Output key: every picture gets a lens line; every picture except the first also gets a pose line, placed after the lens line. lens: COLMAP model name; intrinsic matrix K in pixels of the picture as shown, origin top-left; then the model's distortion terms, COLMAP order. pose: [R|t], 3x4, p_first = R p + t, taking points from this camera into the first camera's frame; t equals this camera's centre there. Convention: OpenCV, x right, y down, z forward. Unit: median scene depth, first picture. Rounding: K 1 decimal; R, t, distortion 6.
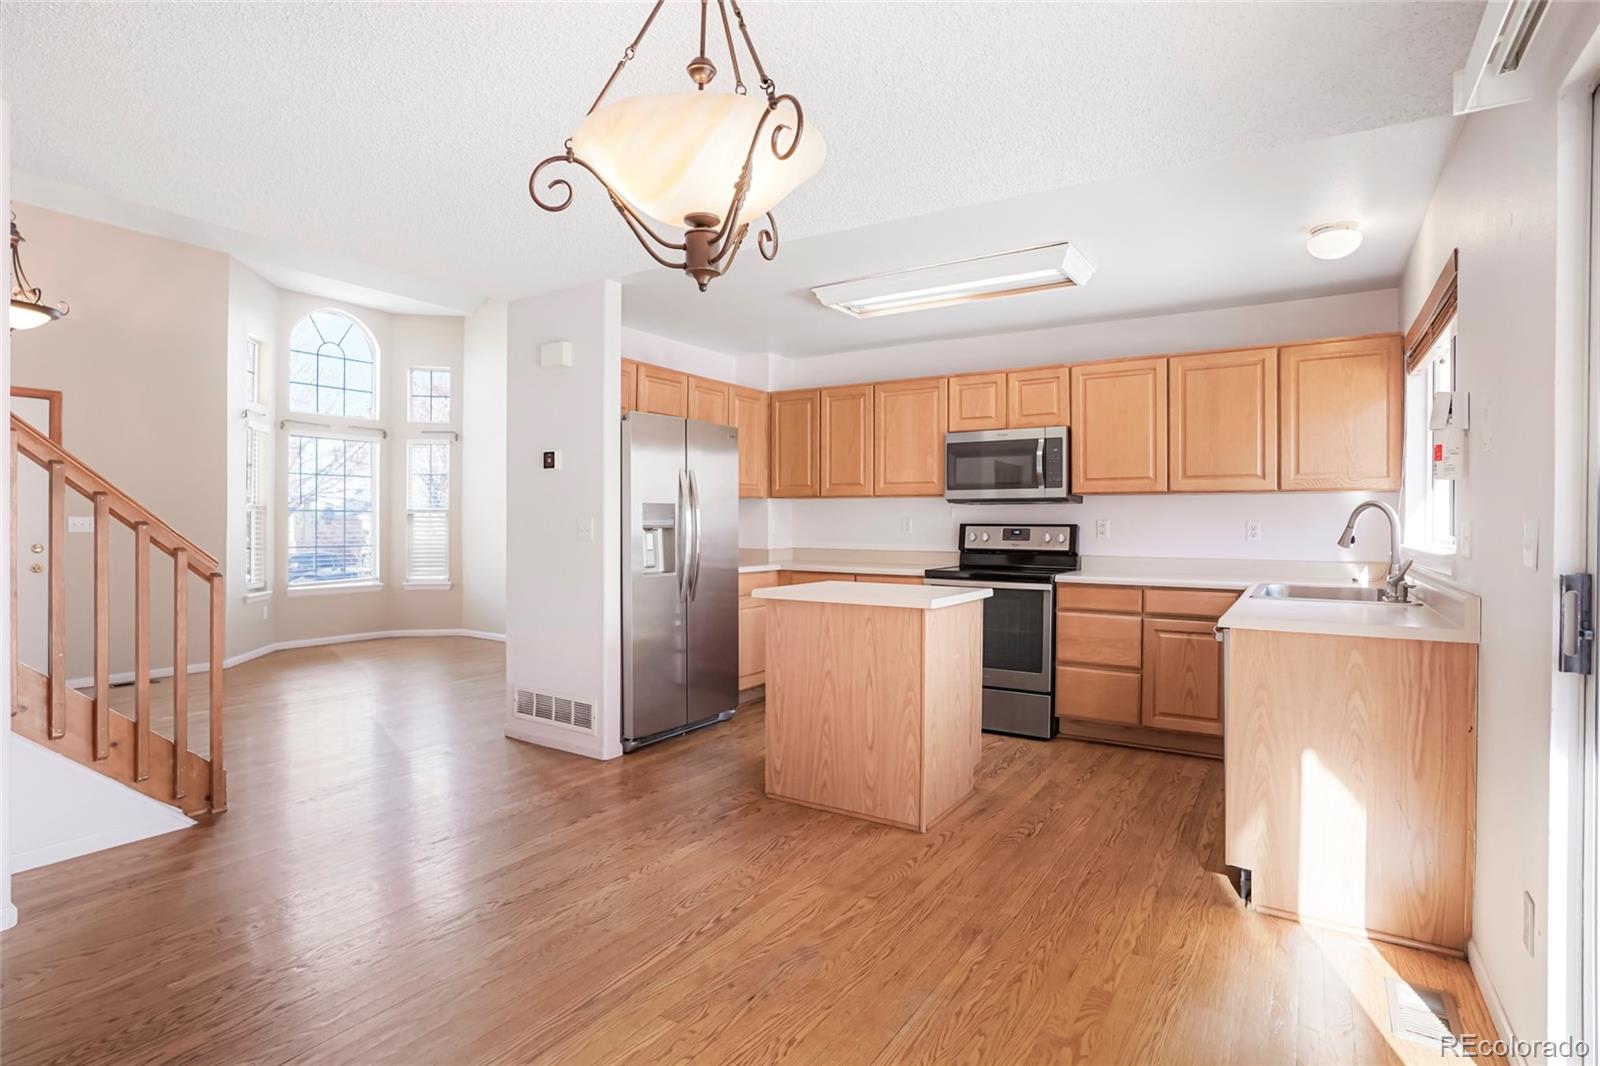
lens RADIAL K [[782.0, 0, 800.0], [0, 782.0, 533.0], [0, 0, 1]] dist [-0.060383, 0.034158]
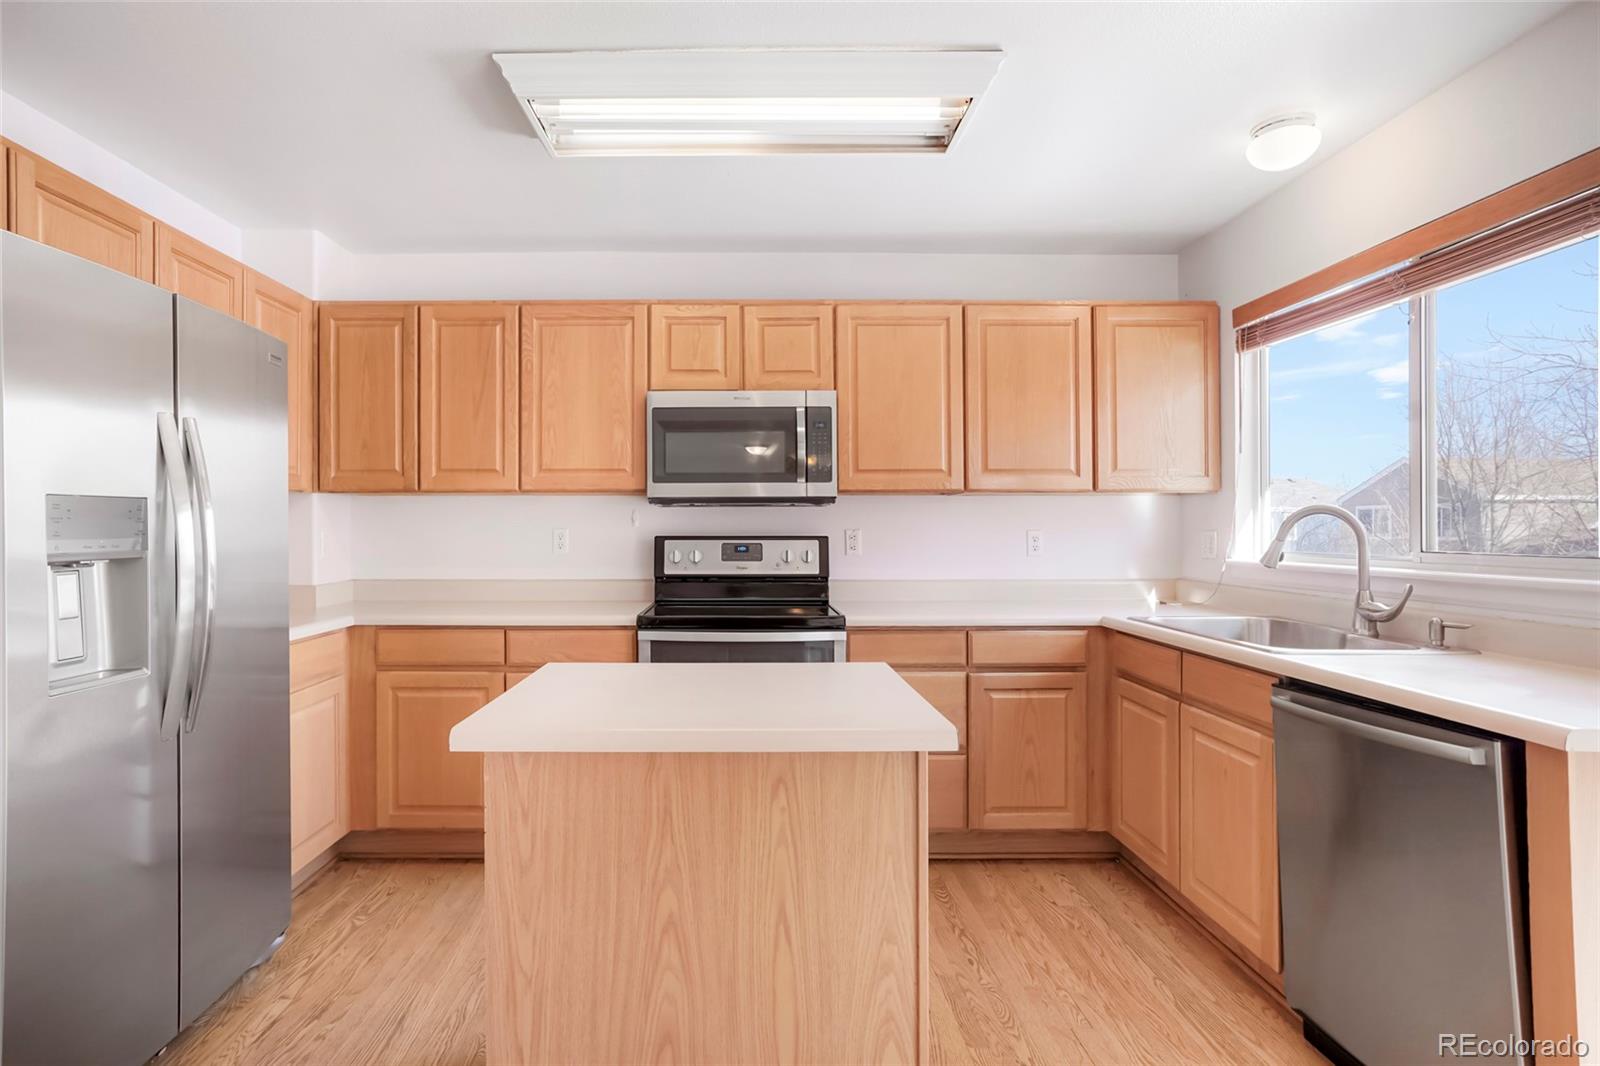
lens RADIAL K [[906.3, 0, 800.0], [0, 906.3, 533.0], [0, 0, 1]] dist [-0.057011, 0.060468]
pose [[0.859658, -0.006824, 0.510824, -0.084845], [0.011293, 0.999920, -0.005648, -0.010560], [-0.510745, 0.010624, 0.859667, 0.344706]]
